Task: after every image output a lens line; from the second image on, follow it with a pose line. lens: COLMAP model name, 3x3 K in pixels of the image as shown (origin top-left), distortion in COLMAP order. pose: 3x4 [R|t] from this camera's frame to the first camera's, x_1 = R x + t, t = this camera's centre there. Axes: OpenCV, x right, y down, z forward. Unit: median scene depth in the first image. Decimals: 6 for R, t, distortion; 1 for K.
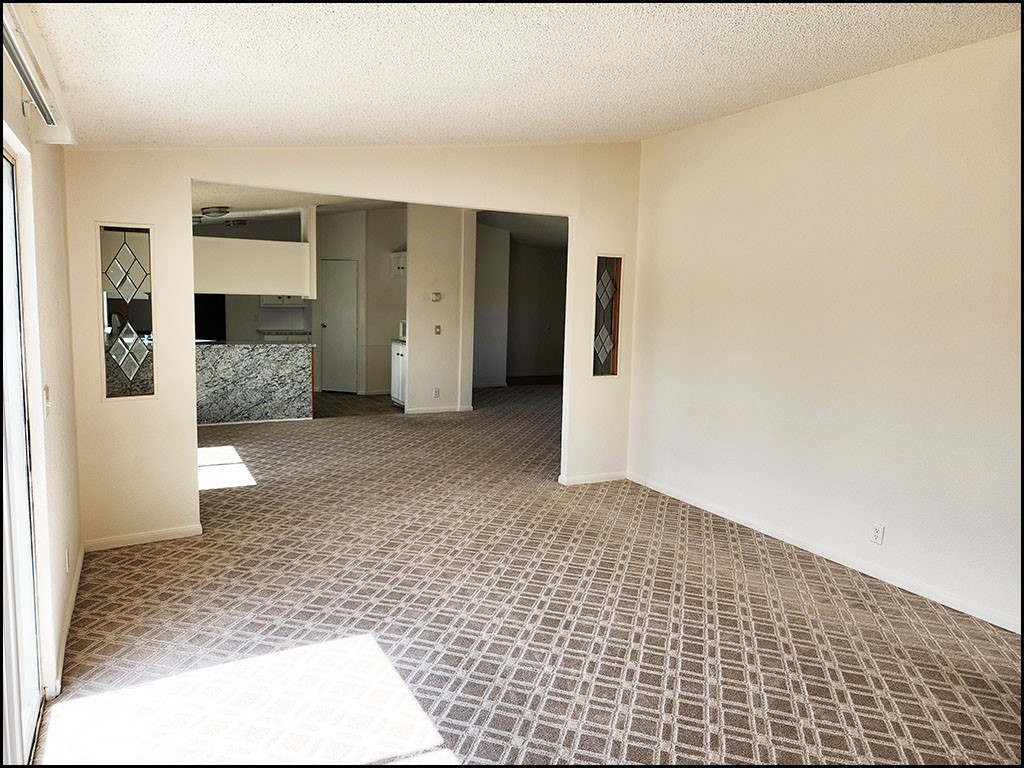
lens RADIAL K [[690.2, 0, 510.3], [0, 690.2, 375.2], [0, 0, 1]] dist [0.048743, -0.057285]
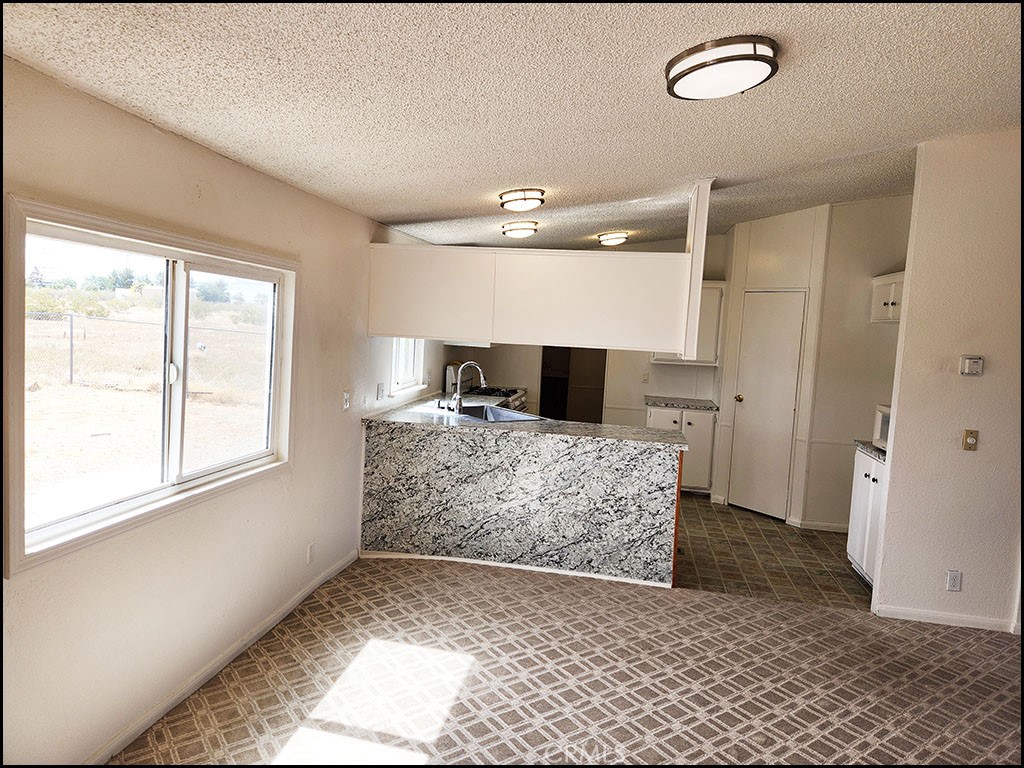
lens RADIAL K [[690.2, 0, 510.3], [0, 690.2, 375.2], [0, 0, 1]] dist [0.048743, -0.057285]
pose [[0.789542, 0.060057, -0.610751, -0.072230], [-0.100430, 0.994428, -0.032045, -0.066966], [0.605423, 0.086638, 0.791174, 0.503731]]
